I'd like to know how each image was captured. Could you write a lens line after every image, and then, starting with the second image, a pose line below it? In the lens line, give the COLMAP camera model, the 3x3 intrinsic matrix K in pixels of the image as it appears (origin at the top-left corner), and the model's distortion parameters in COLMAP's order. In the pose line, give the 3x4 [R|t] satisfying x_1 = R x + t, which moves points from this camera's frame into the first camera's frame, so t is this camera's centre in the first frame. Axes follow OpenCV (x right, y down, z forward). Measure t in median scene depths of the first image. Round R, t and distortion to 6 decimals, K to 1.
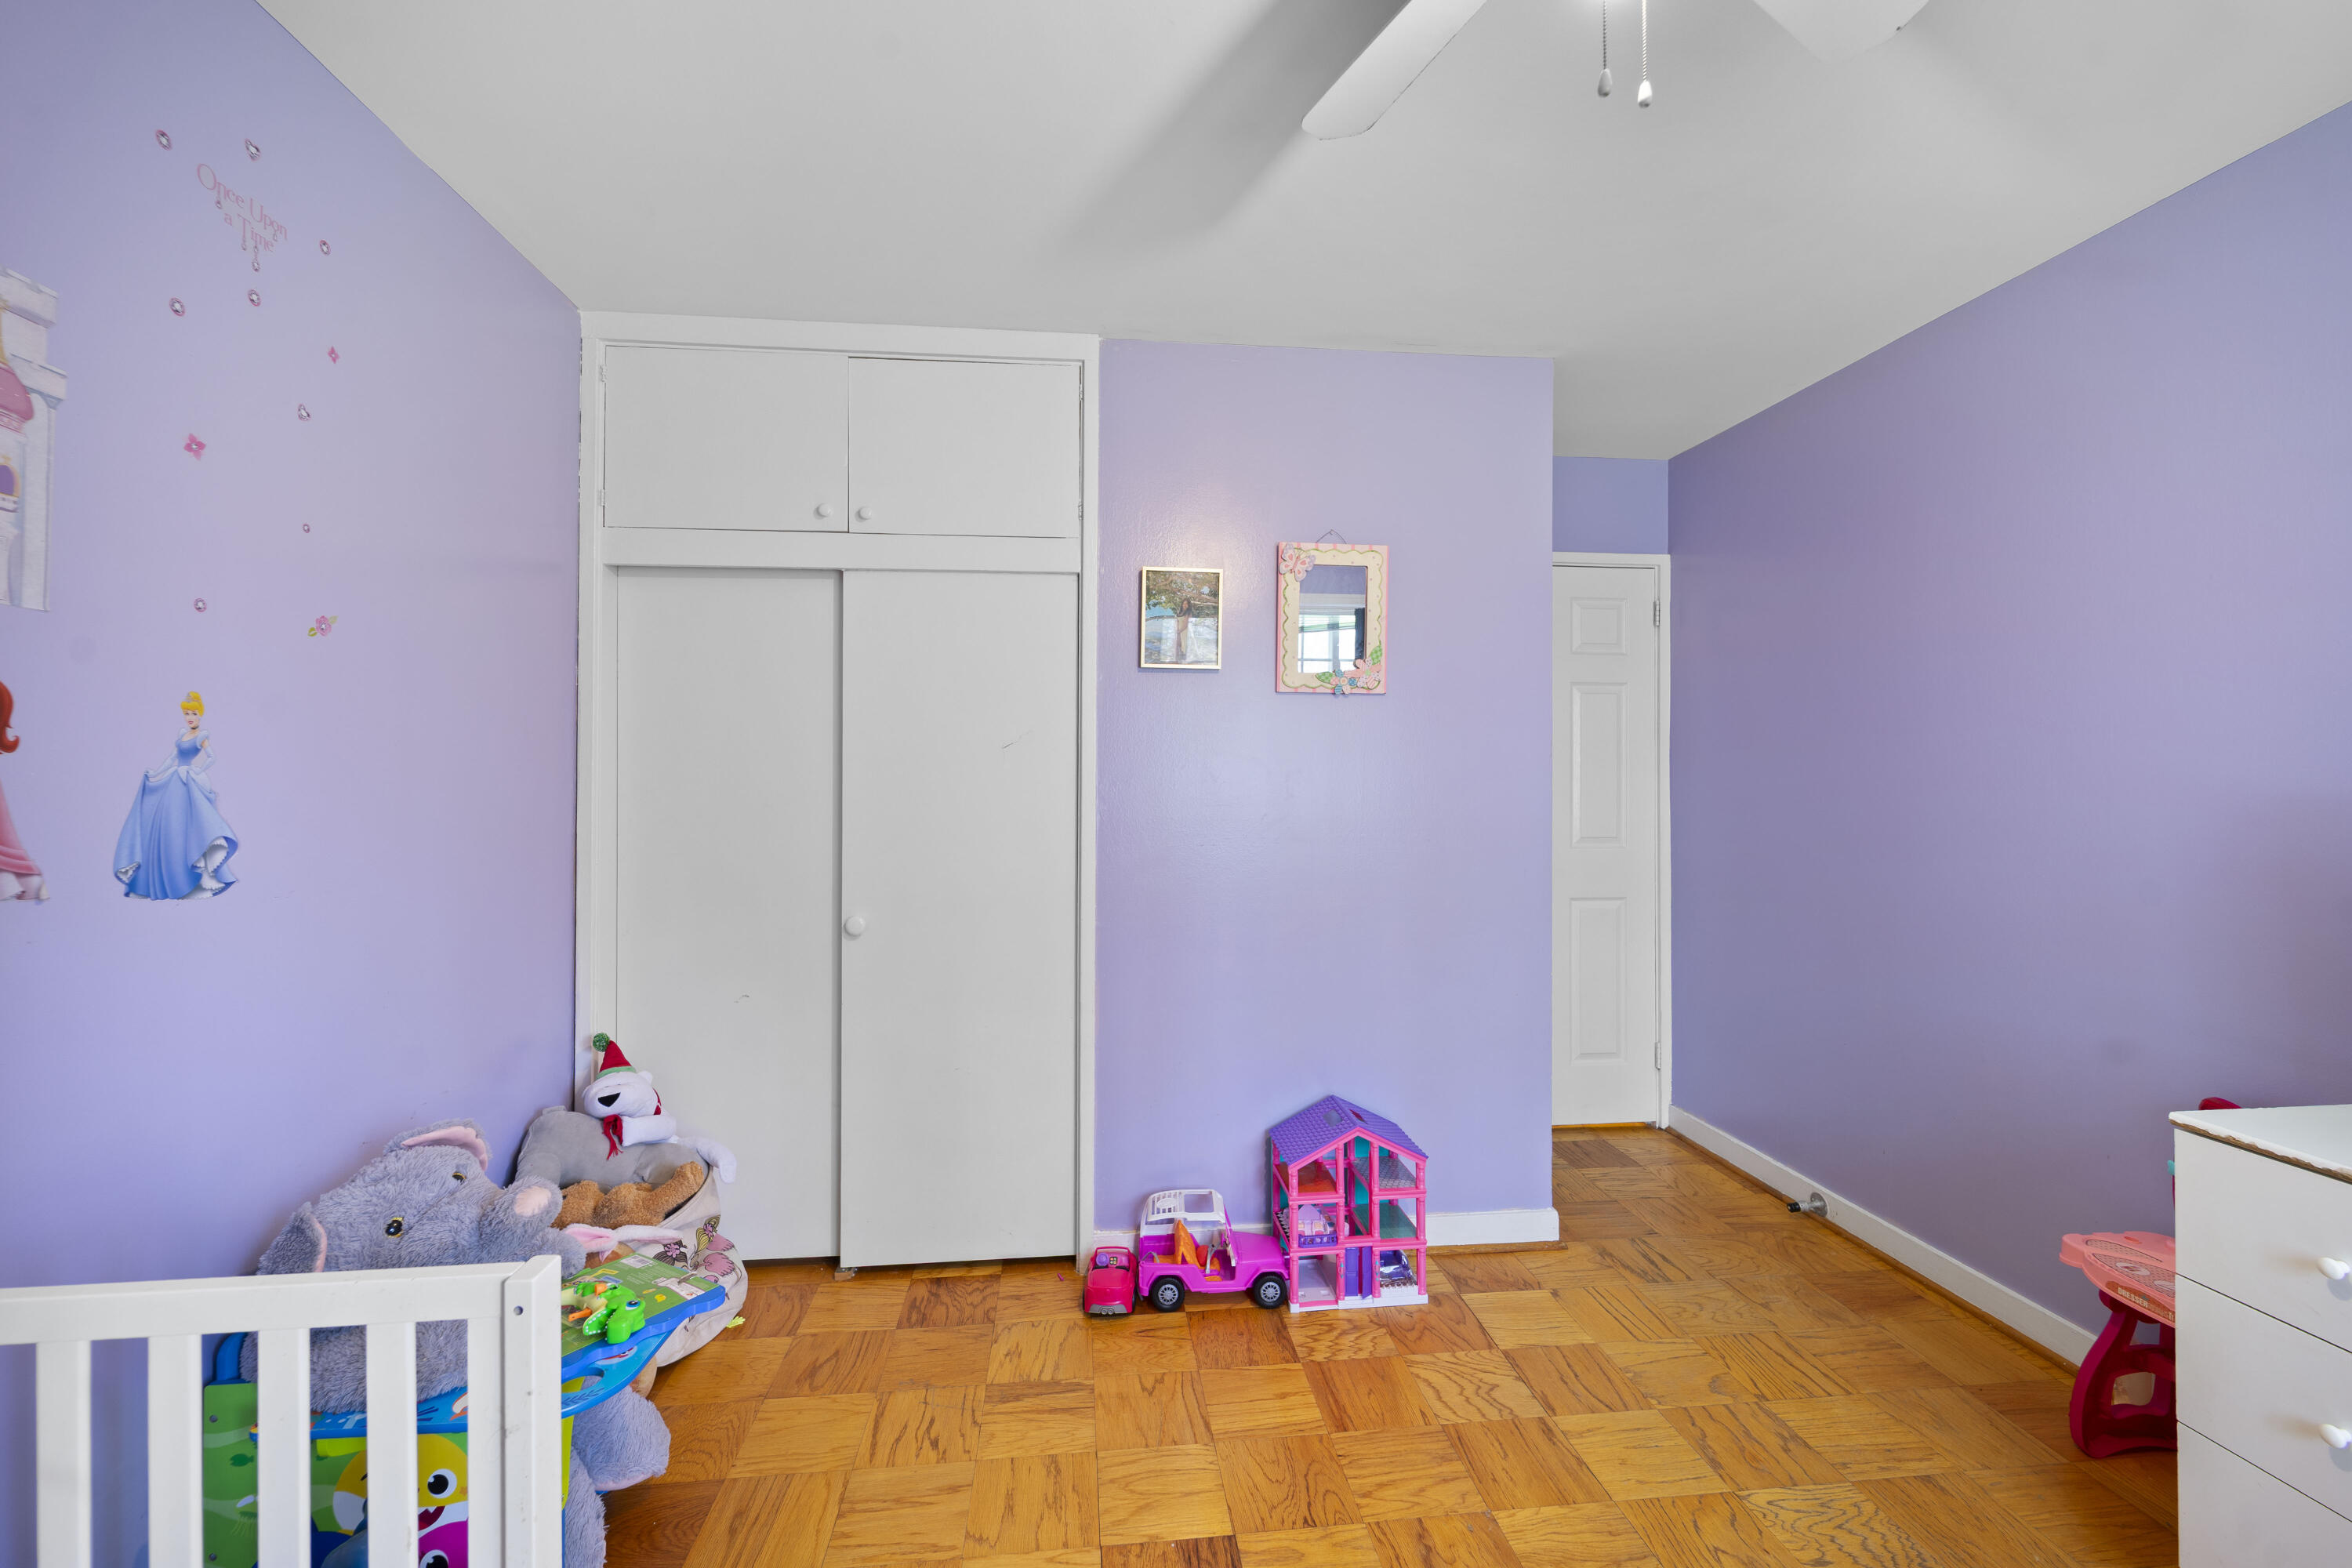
lens RADIAL K [[946.5, 0, 1172.8], [0, 946.5, 768.6], [0, 0, 1]] dist [0.003652, -0.002366]
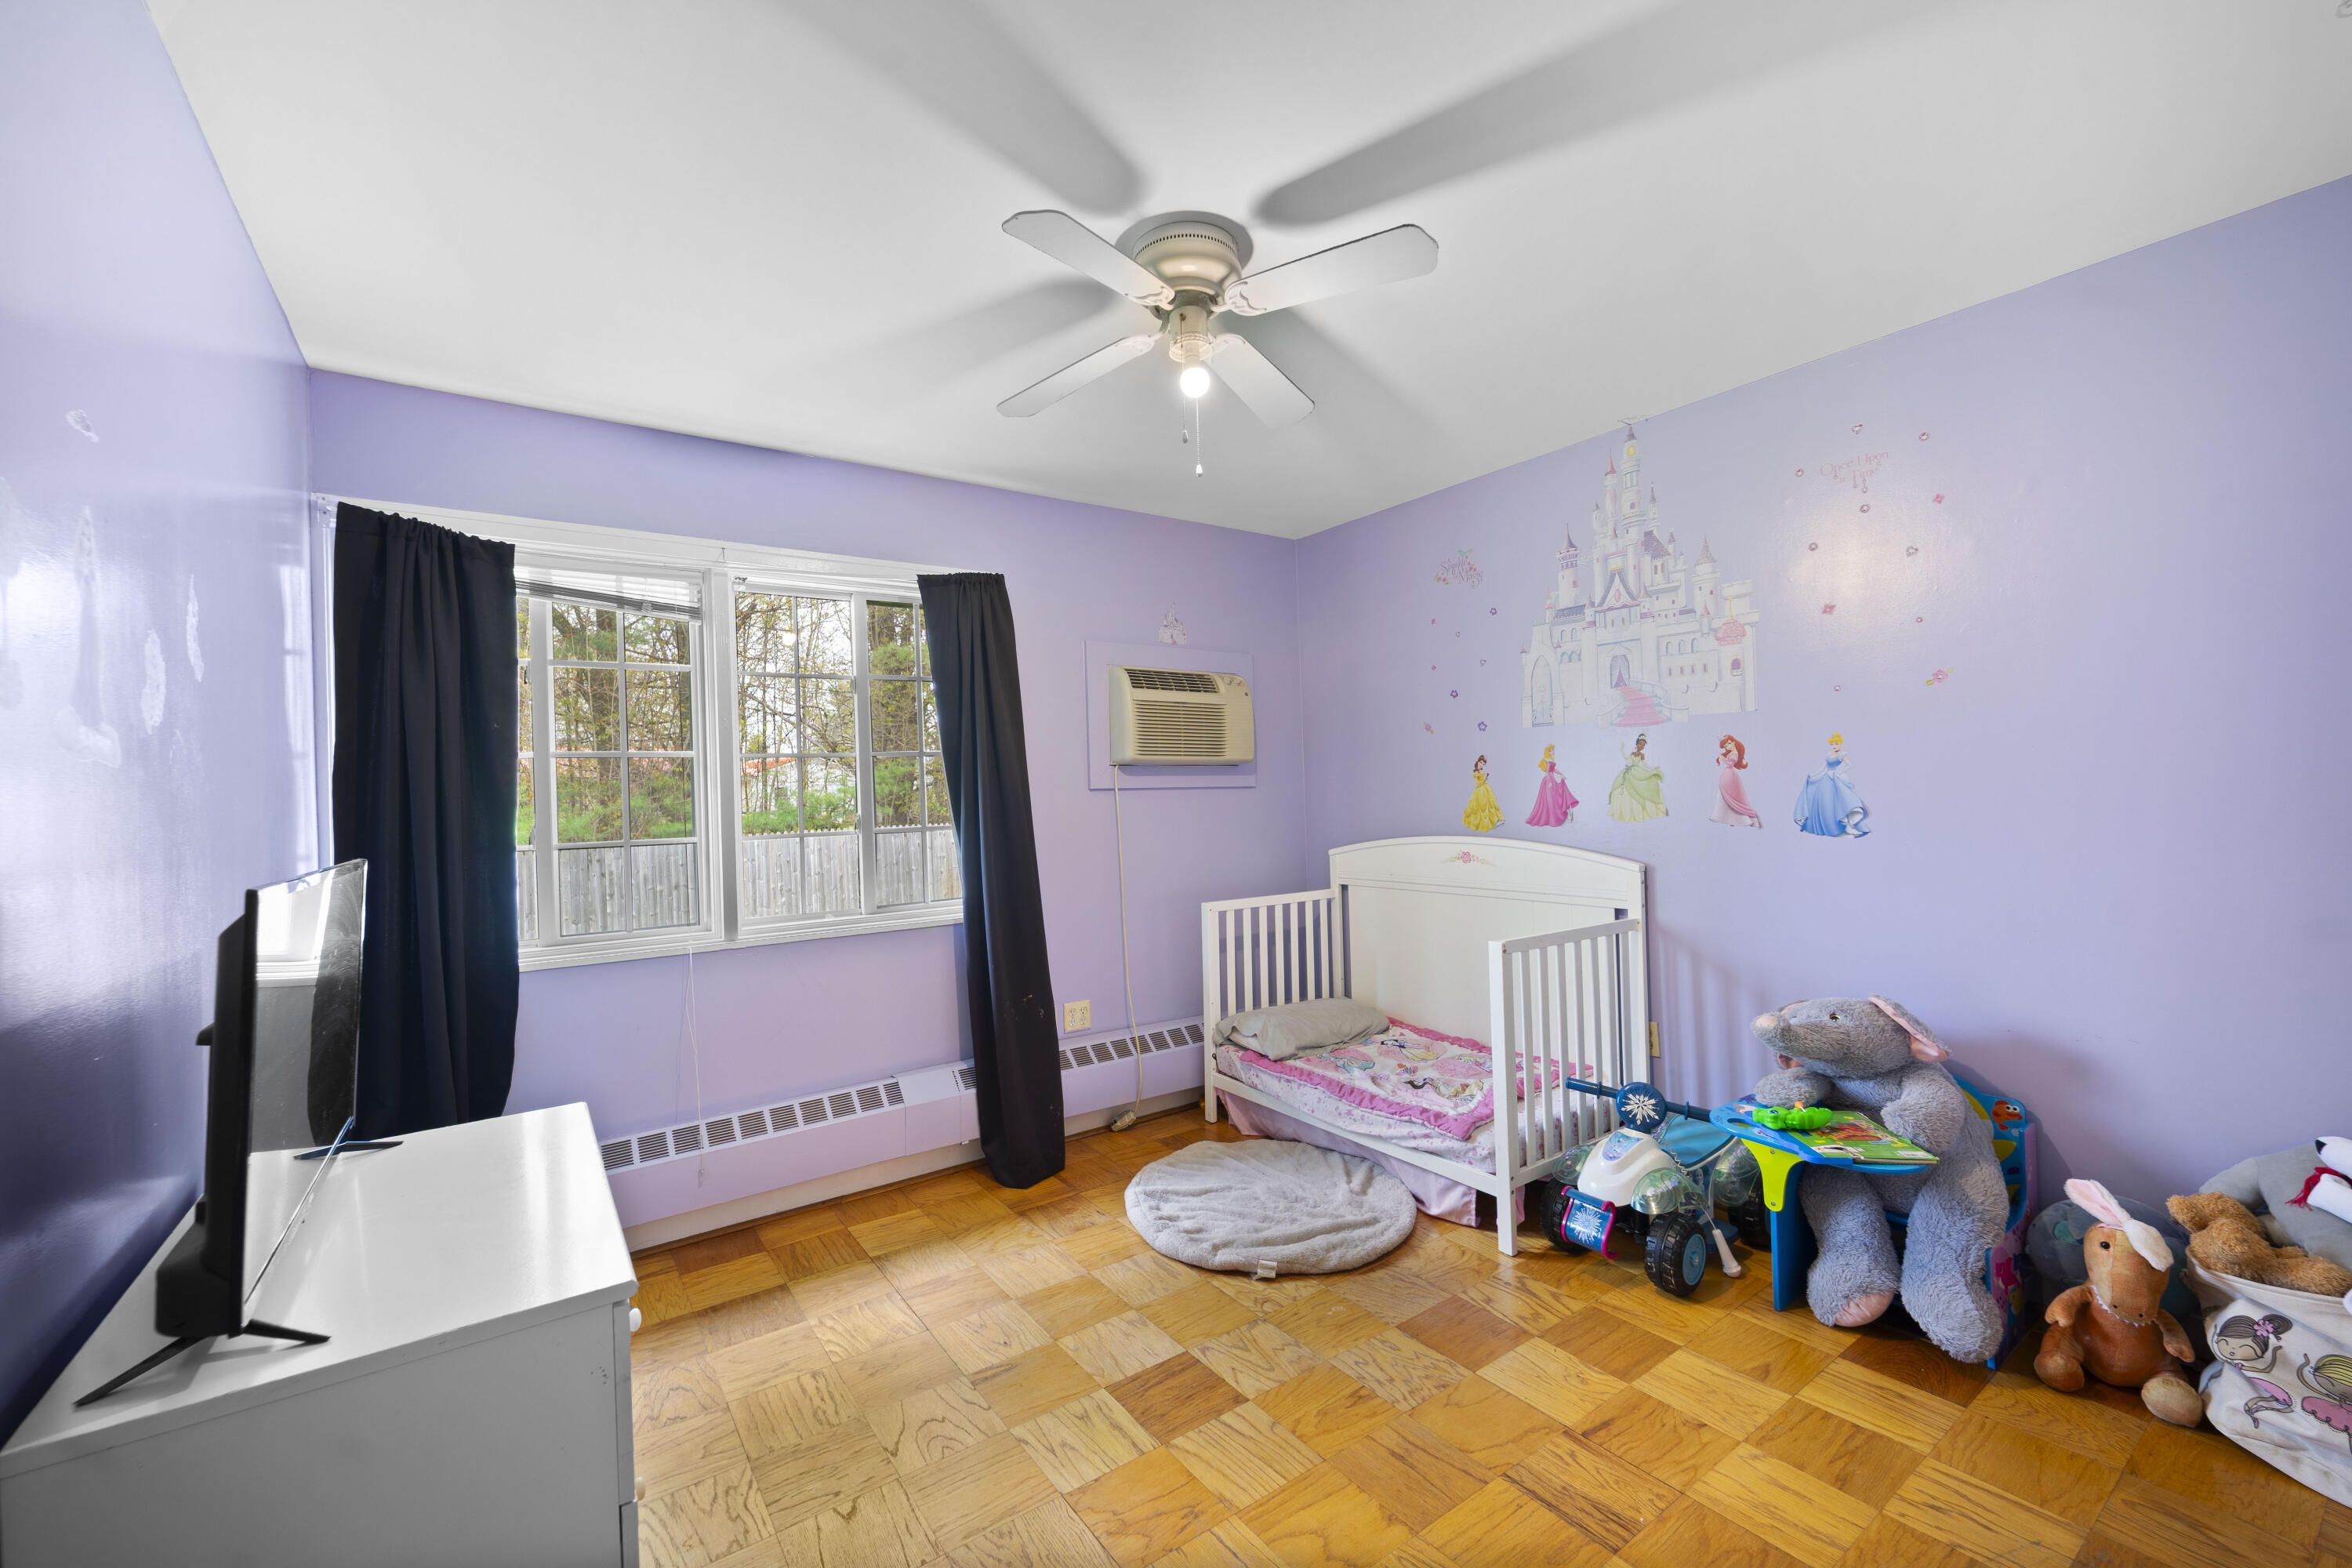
lens RADIAL K [[946.5, 0, 1175.0], [0, 946.5, 785.0], [0, 0, 1]] dist [0.003652, -0.002366]
pose [[-0.871559, 0.019488, -0.489903, 1.132100], [0.031993, 0.999341, -0.017164, 0.017595], [0.489246, -0.030633, -0.871608, 2.038603]]
